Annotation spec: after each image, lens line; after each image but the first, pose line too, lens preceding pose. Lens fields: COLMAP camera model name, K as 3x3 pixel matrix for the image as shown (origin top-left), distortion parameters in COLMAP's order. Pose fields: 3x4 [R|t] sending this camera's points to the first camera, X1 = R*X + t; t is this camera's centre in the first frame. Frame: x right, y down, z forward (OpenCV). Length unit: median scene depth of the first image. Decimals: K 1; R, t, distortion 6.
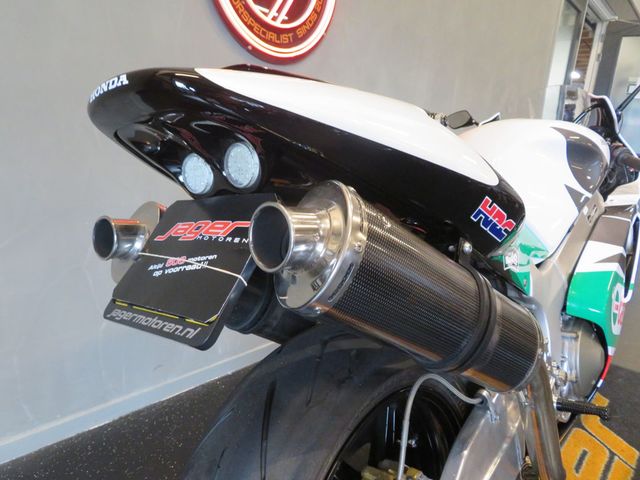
lens RADIAL K [[464.7, 0, 320.0], [0, 464.7, 240.0], [0, 0, 1]] dist [-0.002828, 0.000030]
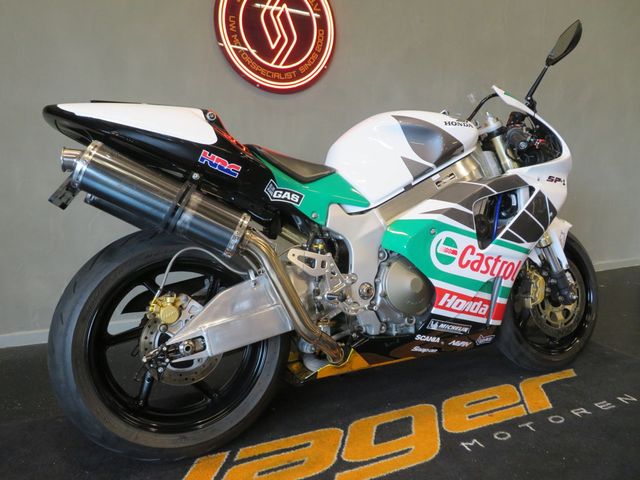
lens RADIAL K [[460.7, 0, 326.8], [0, 460.7, 239.5], [0, 0, 1]] dist [-0.009227, -0.002970]
pose [[0.908877, 0.008055, -0.416988, 0.682879], [-0.033866, 0.997937, -0.054539, 0.154597], [0.415688, 0.063691, 0.907274, -0.218005]]
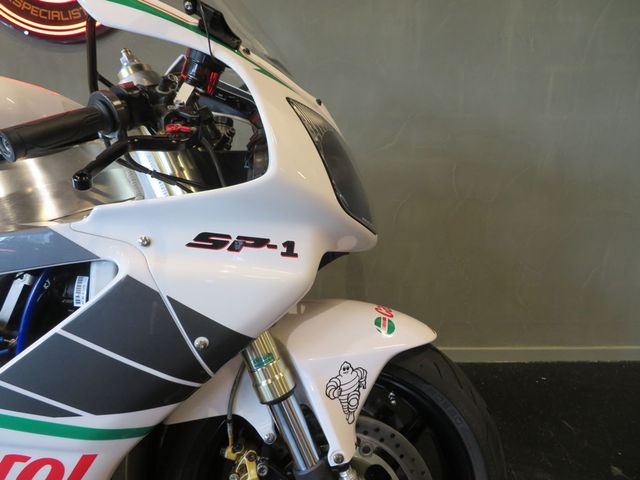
lens RADIAL K [[460.7, 0, 326.8], [0, 460.7, 239.5], [0, 0, 1]] dist [-0.009227, -0.002970]
pose [[0.678284, 0.124735, -0.724136, 1.065565], [-0.134781, 0.989886, 0.044264, -0.109808], [0.722333, 0.067577, 0.688235, 0.841121]]
